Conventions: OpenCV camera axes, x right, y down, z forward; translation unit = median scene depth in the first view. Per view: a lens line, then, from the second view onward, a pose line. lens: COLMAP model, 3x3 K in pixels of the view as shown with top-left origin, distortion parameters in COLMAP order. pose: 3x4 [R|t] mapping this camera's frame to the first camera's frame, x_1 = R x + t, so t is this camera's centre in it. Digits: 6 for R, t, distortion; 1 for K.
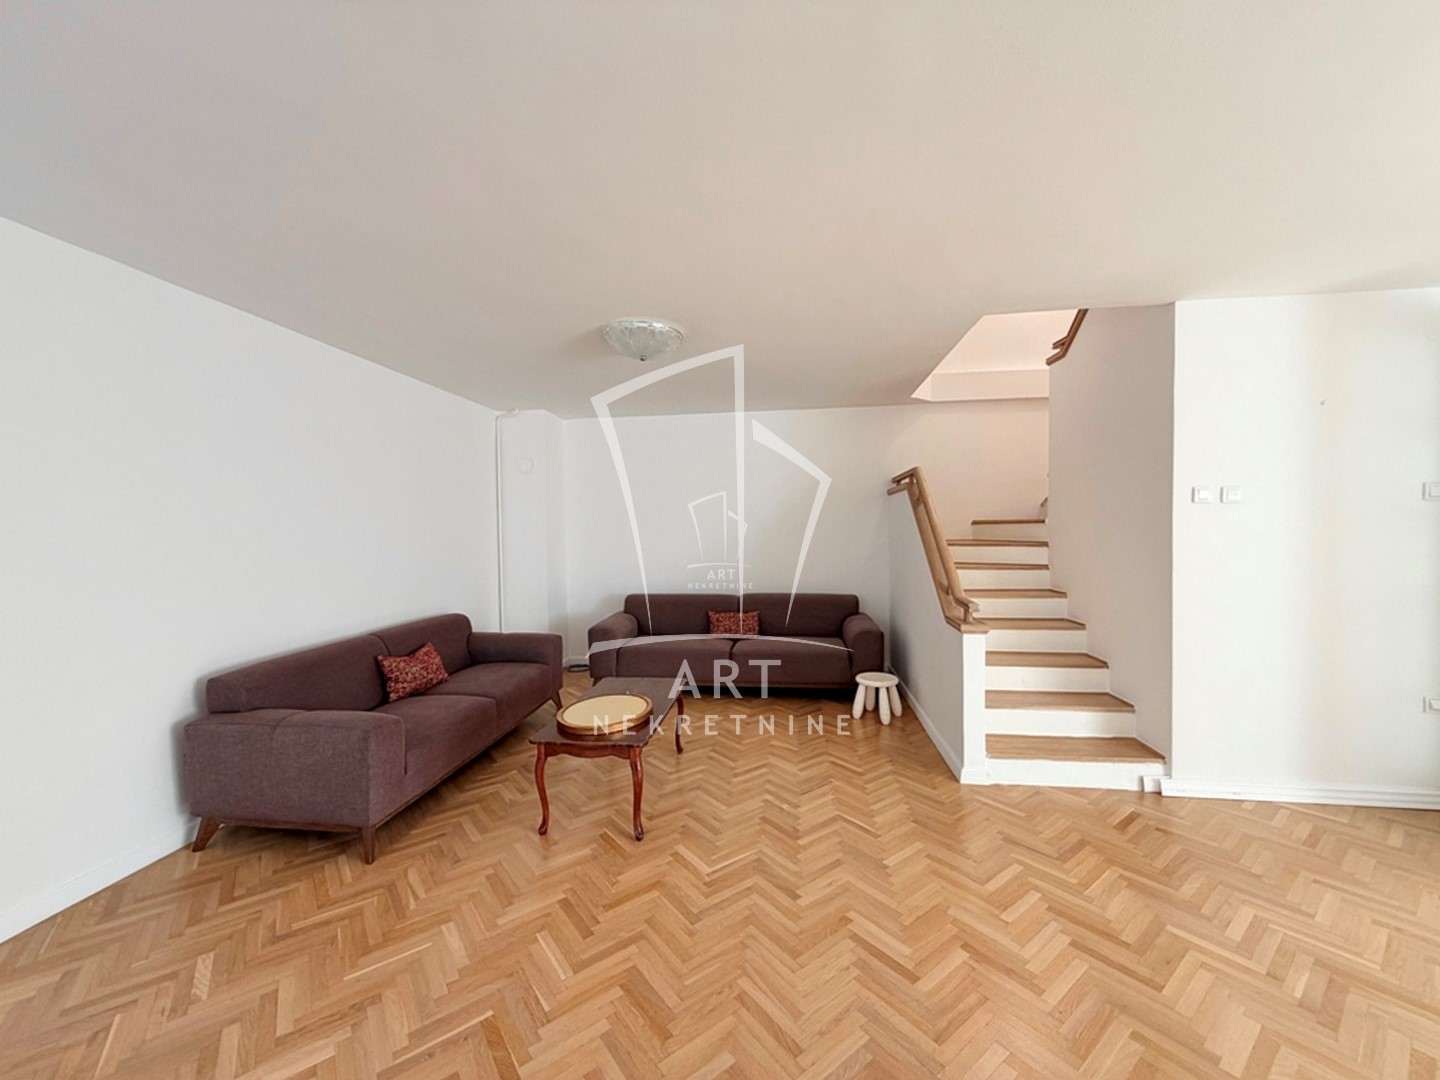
lens RADIAL K [[575.0, 0, 714.3], [0, 575.0, 542.1], [0, 0, 1]] dist [-0.000072, 0.000372]
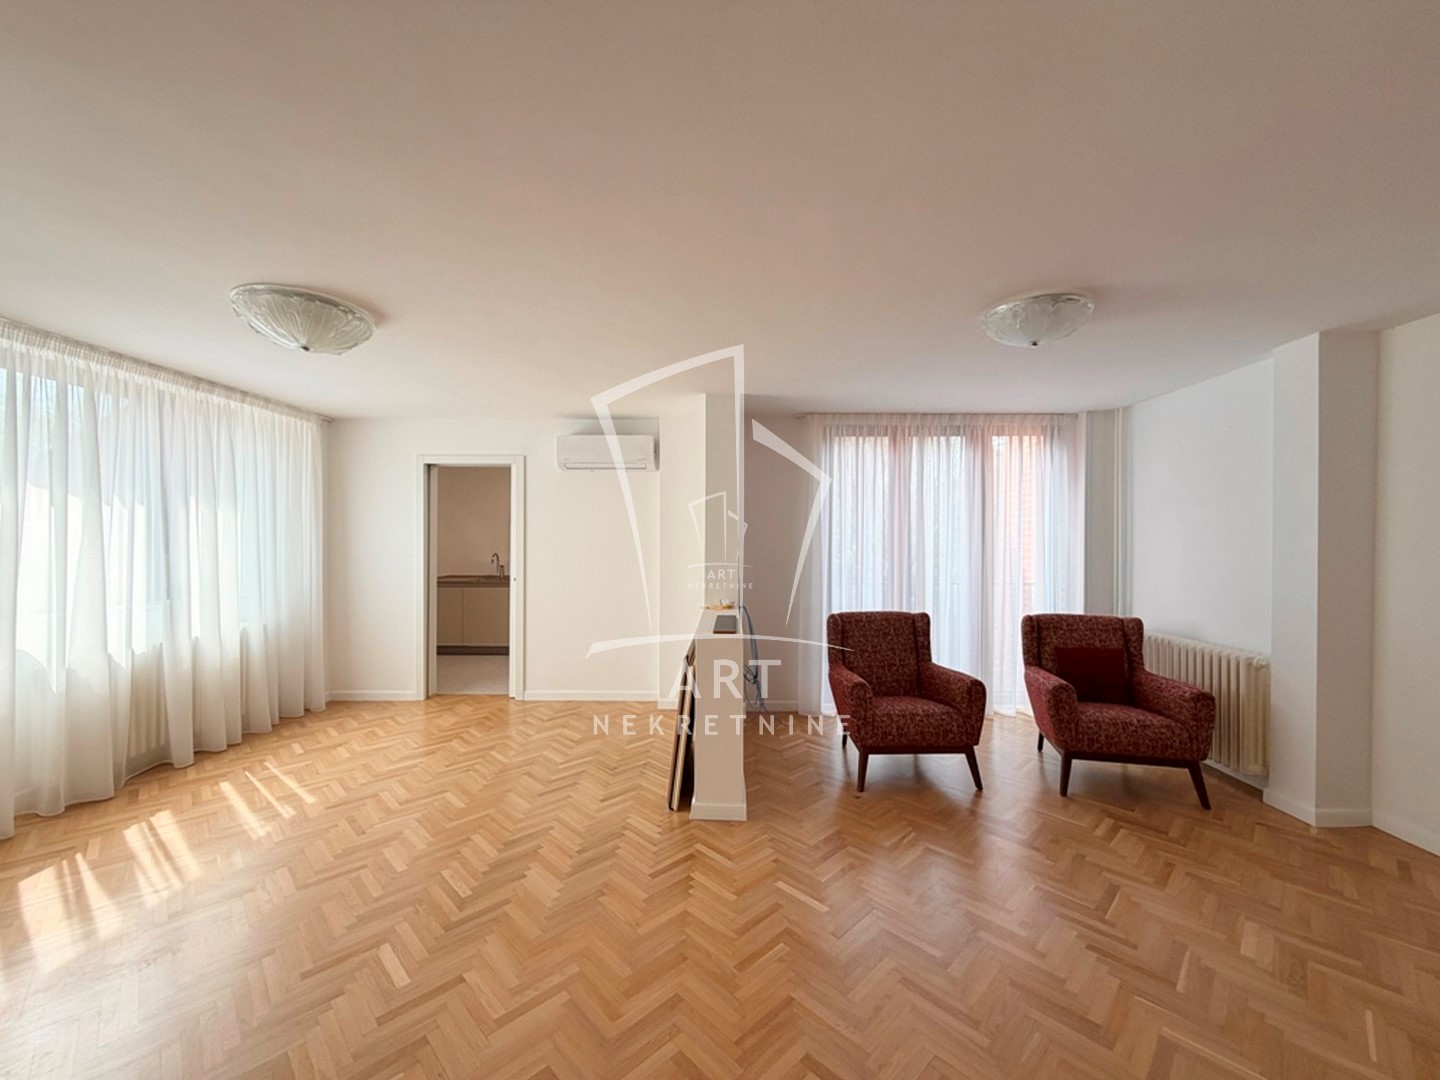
lens RADIAL K [[575.0, 0, 714.3], [0, 575.0, 542.1], [0, 0, 1]] dist [-0.000072, 0.000372]
pose [[-0.993507, 0.010037, -0.113323, 0.339515], [0.006558, 0.999497, 0.031033, -0.048252], [0.113577, 0.030088, -0.993073, 1.076418]]
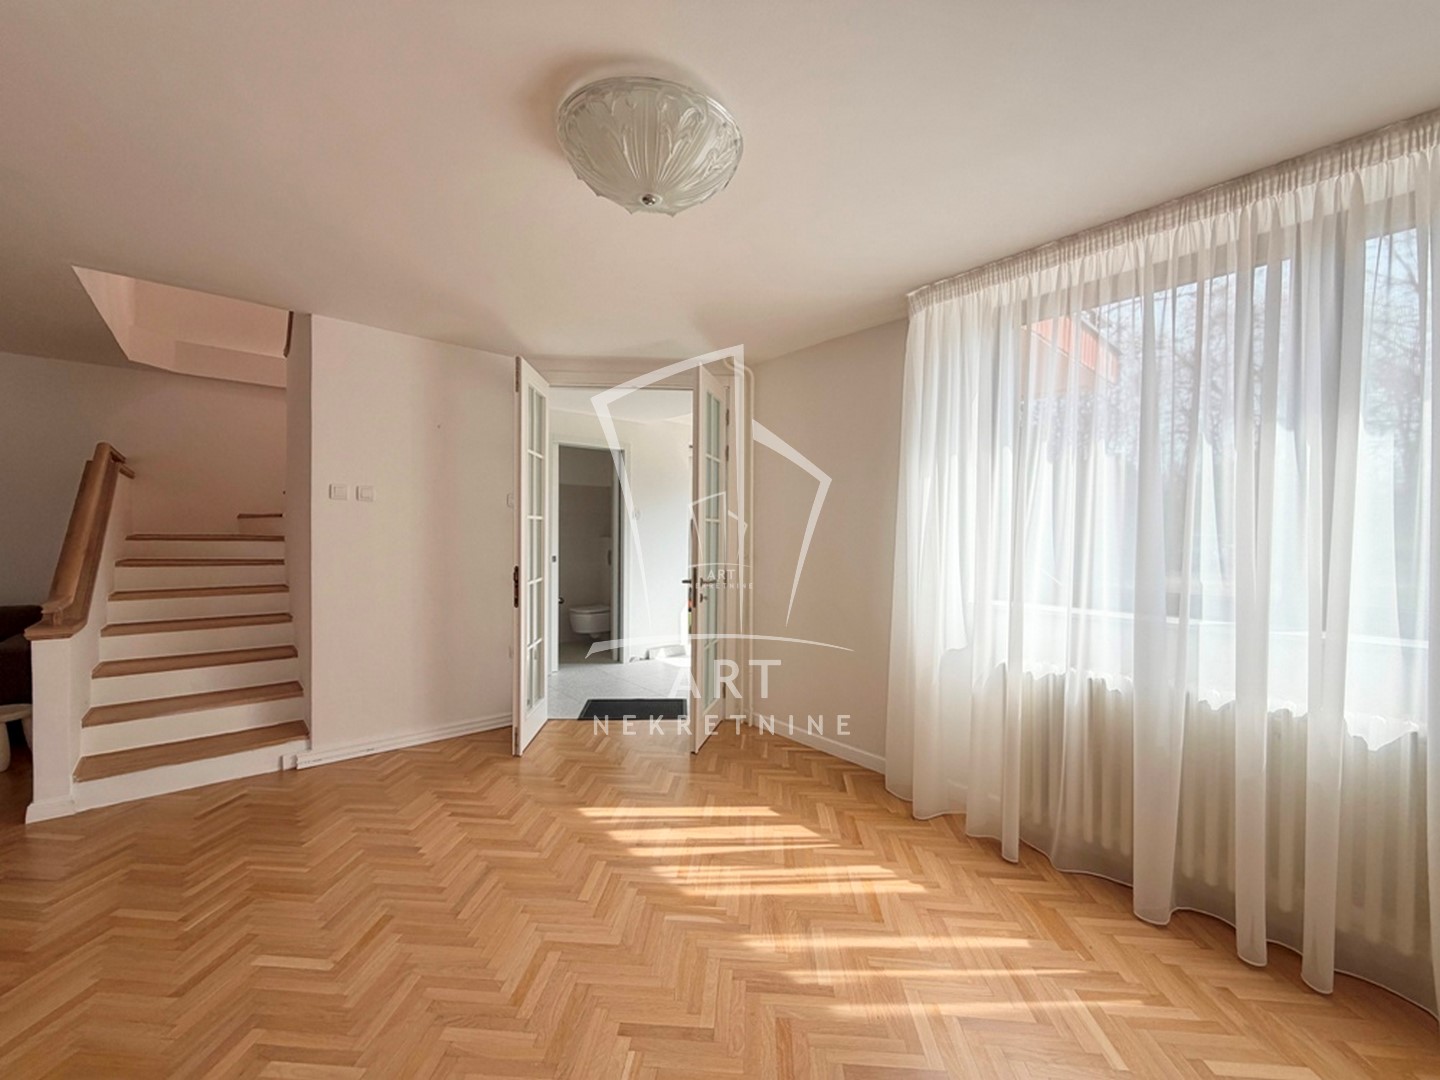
lens RADIAL K [[575.0, 0, 714.3], [0, 575.0, 542.1], [0, 0, 1]] dist [-0.000072, 0.000372]
pose [[0.667414, 0.007059, 0.744653, 0.476260], [-0.001976, 0.999968, -0.007709, 0.021905], [-0.744684, 0.003674, 0.667407, -0.285994]]
